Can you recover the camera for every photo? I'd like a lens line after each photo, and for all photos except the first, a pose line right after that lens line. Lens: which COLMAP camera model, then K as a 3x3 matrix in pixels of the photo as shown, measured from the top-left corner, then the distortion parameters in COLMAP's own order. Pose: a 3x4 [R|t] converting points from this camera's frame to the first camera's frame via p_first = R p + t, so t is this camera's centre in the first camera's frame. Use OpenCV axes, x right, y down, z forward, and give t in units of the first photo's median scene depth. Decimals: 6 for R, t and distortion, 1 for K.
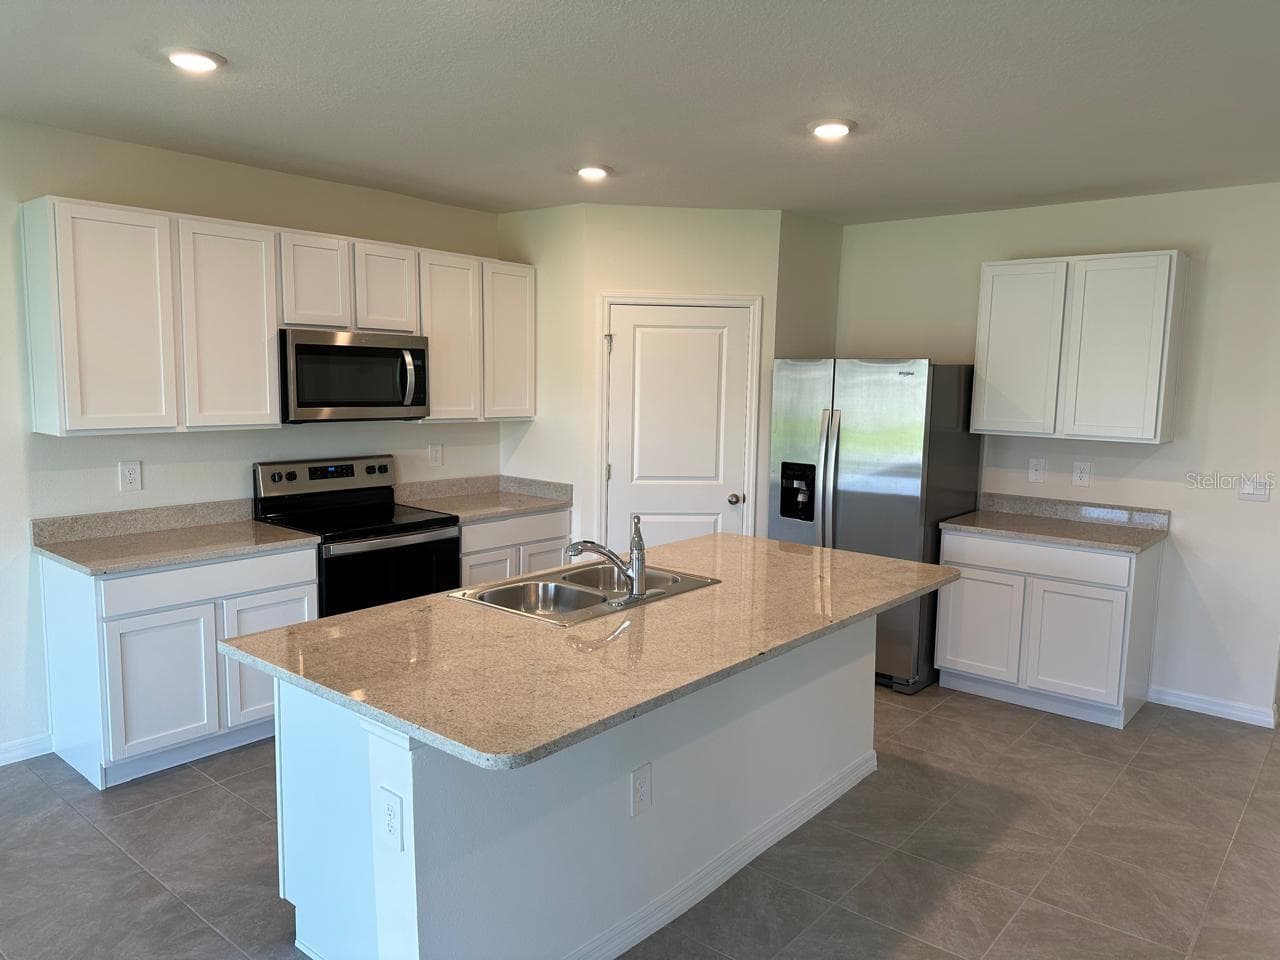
lens RADIAL K [[903.9, 0, 643.4], [0, 903.9, 476.3], [0, 0, 1]] dist [0.147021, -0.234106]
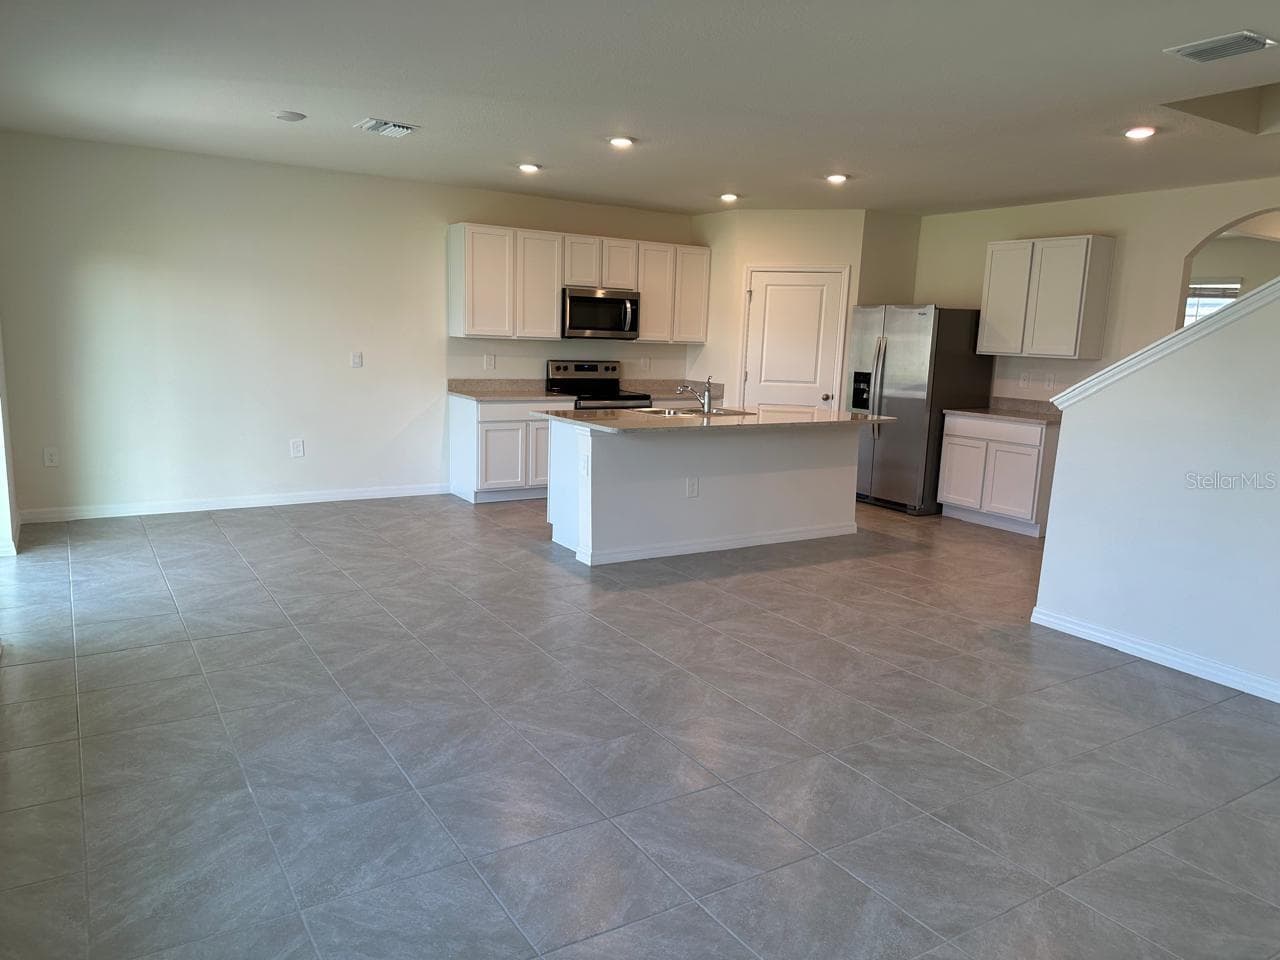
lens RADIAL K [[903.9, 0, 643.4], [0, 903.9, 476.3], [0, 0, 1]] dist [0.147021, -0.234106]
pose [[0.952961, 0.060861, -0.296919, 0.307194], [-0.049703, 0.997750, 0.044992, 0.120450], [0.298989, -0.028118, 0.953842, -0.669187]]
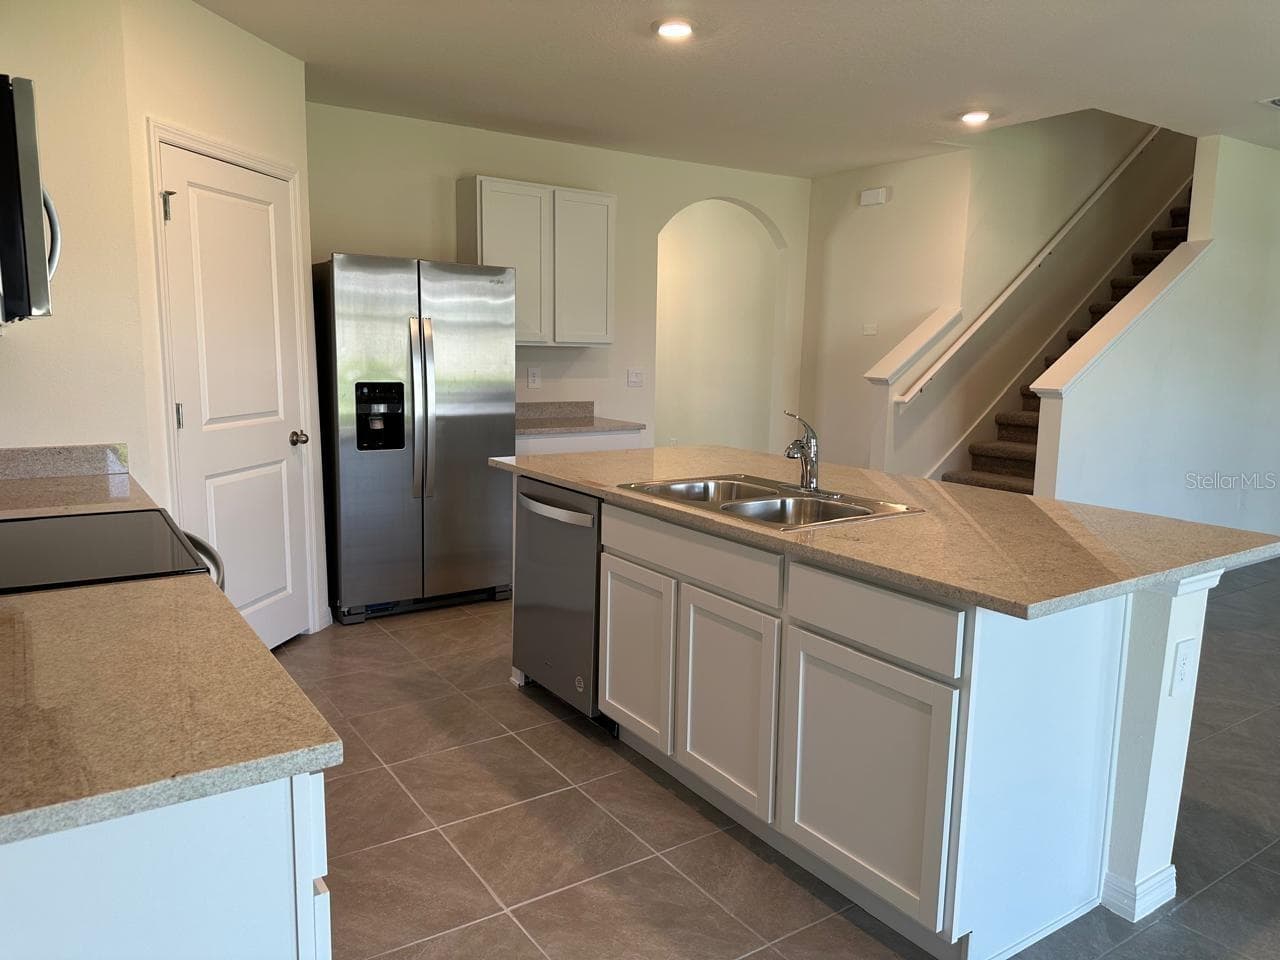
lens RADIAL K [[903.9, 0, 643.4], [0, 903.9, 476.3], [0, 0, 1]] dist [0.147021, -0.234106]
pose [[0.277368, -0.155747, 0.948056, -0.615184], [0.086339, 0.986821, 0.136856, -0.025813], [-0.956877, 0.043895, 0.287159, 0.560662]]
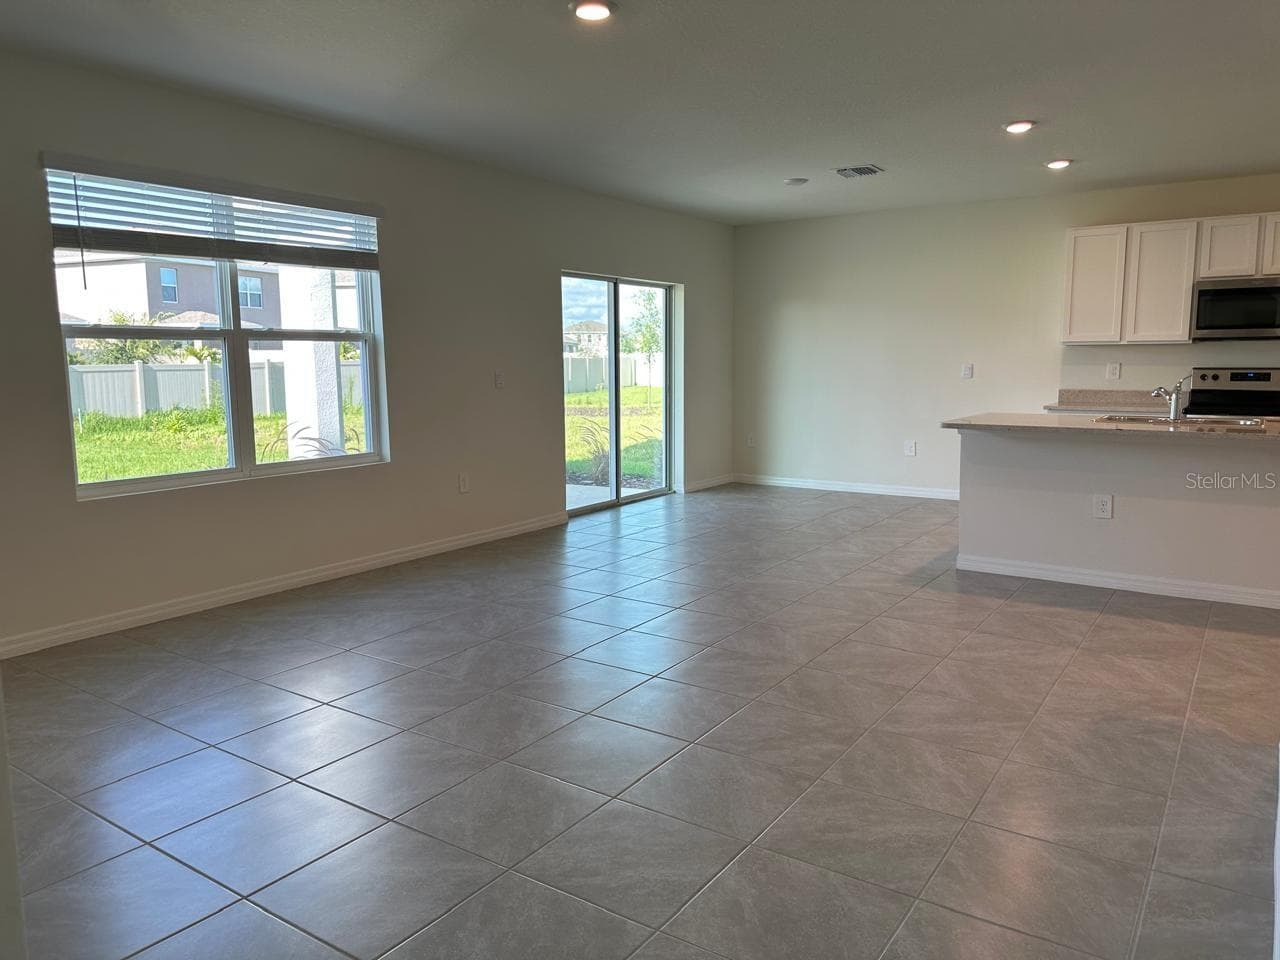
lens RADIAL K [[903.9, 0, 643.4], [0, 903.9, 476.3], [0, 0, 1]] dist [0.147021, -0.234106]
pose [[0.086220, 0.107071, -0.990506, 1.014171], [-0.102861, 0.989852, 0.098046, 0.104308], [0.990952, 0.093431, 0.096358, -0.069976]]
